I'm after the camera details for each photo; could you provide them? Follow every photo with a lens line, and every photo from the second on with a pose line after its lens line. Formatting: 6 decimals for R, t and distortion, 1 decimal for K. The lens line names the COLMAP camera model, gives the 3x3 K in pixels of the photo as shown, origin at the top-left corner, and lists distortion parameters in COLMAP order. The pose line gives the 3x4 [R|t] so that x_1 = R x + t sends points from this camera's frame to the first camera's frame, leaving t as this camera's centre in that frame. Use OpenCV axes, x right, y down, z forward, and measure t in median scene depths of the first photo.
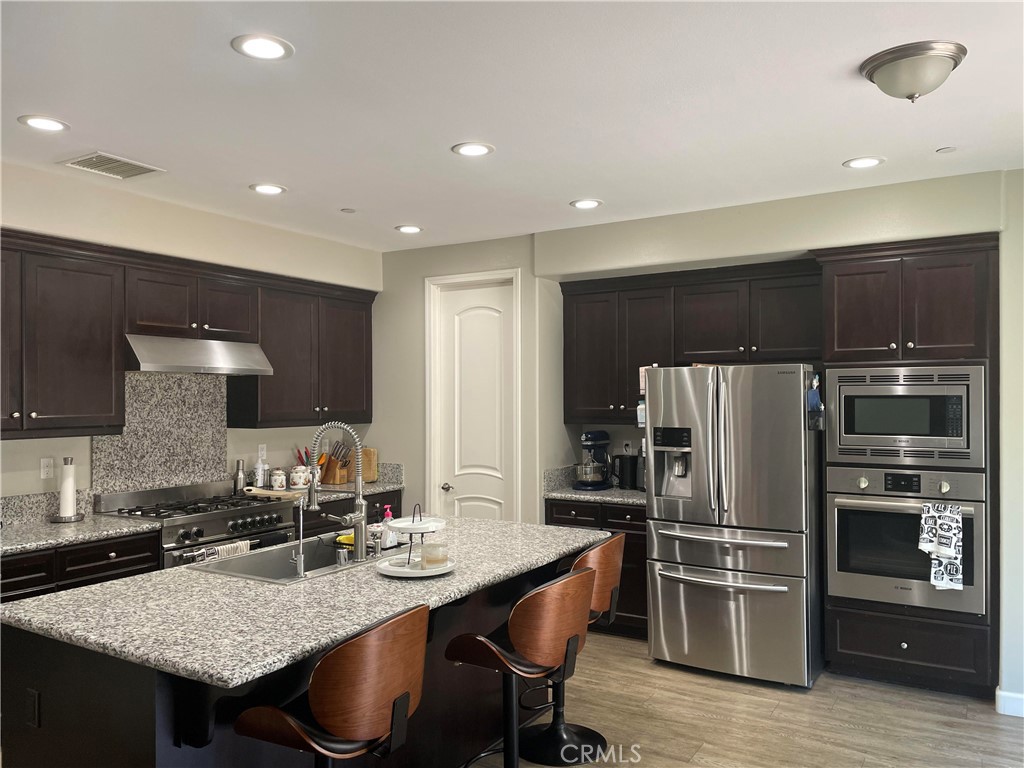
lens RADIAL K [[774.8, 0, 518.2], [0, 774.8, 392.3], [0, 0, 1]] dist [0.074892, -0.078974]
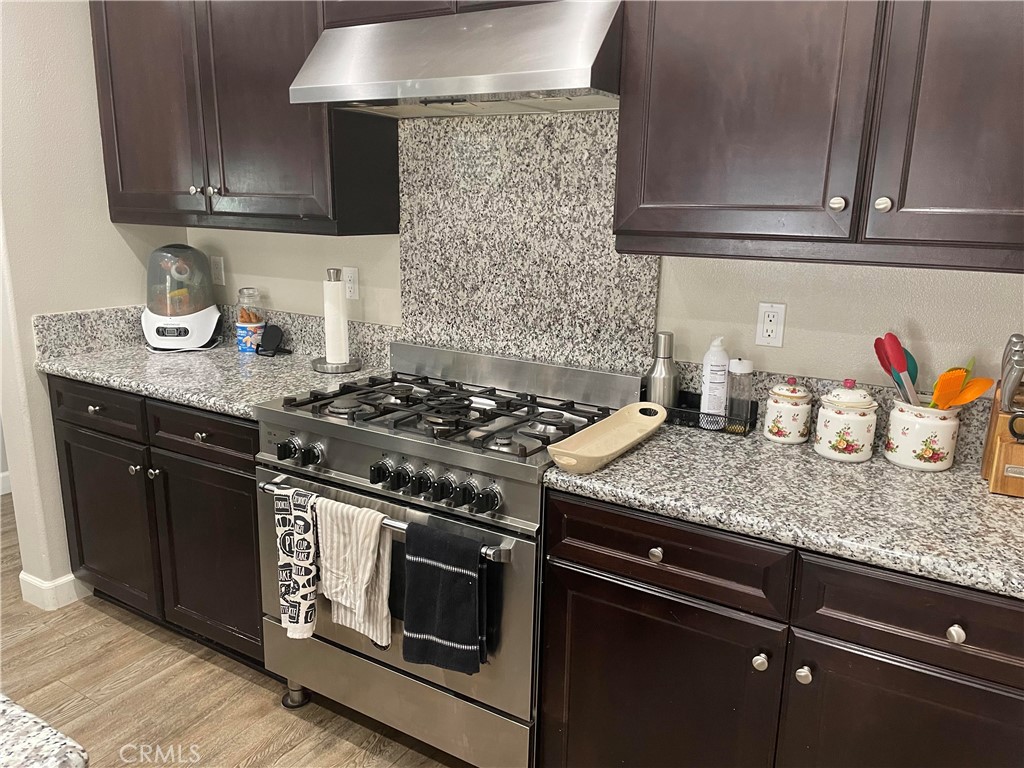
lens RADIAL K [[774.8, 0, 511.9], [0, 774.8, 390.1], [0, 0, 1]] dist [0.074892, -0.078974]
pose [[-0.011186, 0.237743, -0.971264, 0.035149], [-0.015020, 0.971175, 0.237895, 0.025361], [0.999825, 0.017249, -0.007293, 1.038799]]
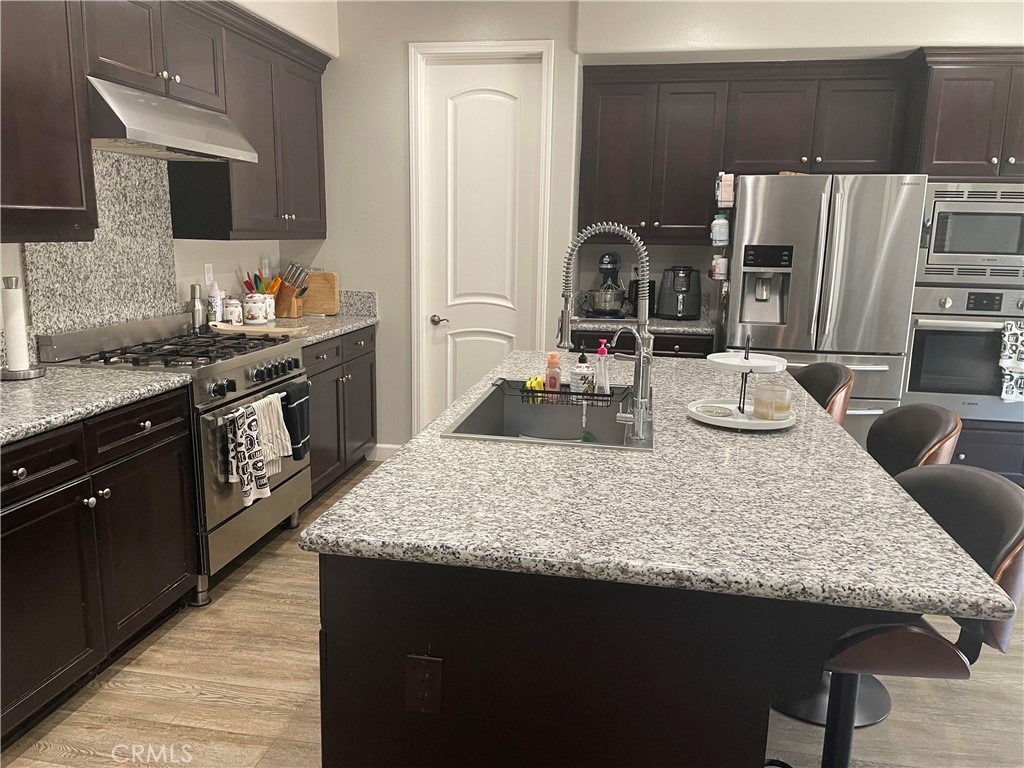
lens RADIAL K [[774.8, 0, 511.6], [0, 774.8, 389.6], [0, 0, 1]] dist [0.074892, -0.078974]
pose [[0.930936, -0.051798, 0.361489, -0.393014], [-0.024450, 0.978827, 0.203222, 0.030940], [-0.364362, -0.198025, 0.909960, 0.247927]]
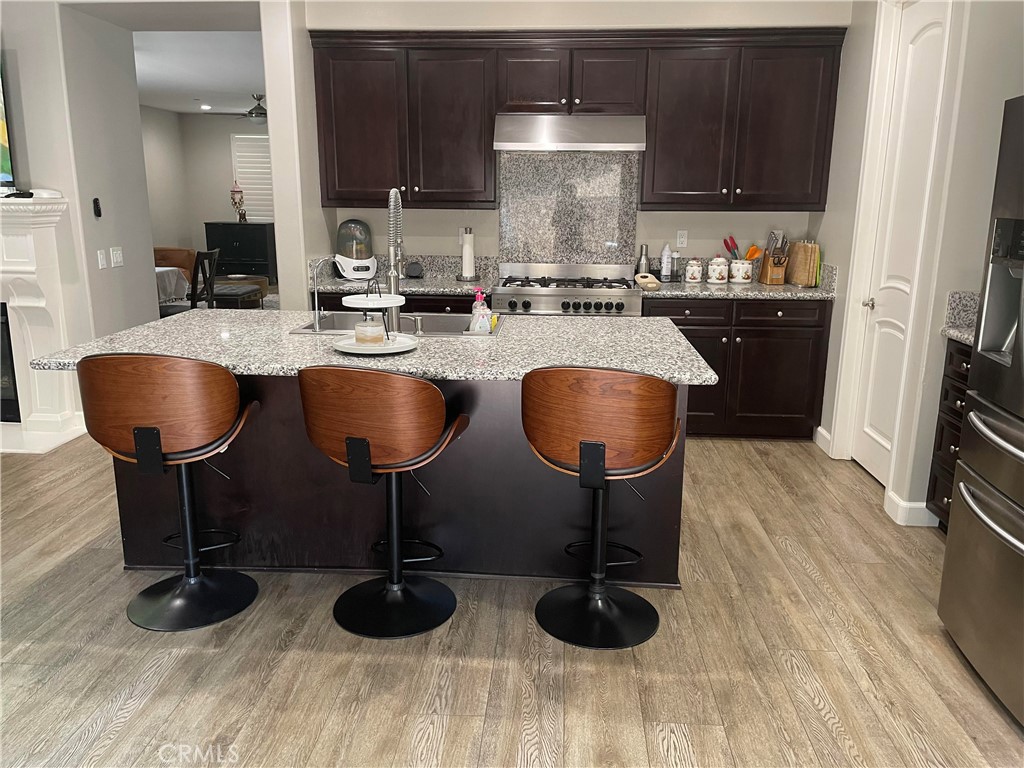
lens RADIAL K [[774.8, 0, 513.9], [0, 774.8, 369.9], [0, 0, 1]] dist [0.074892, -0.078974]
pose [[0.462828, 0.196586, -0.864375, 0.481965], [-0.006226, 0.975796, 0.218593, 0.031735], [0.886426, -0.095790, 0.452850, 0.456721]]
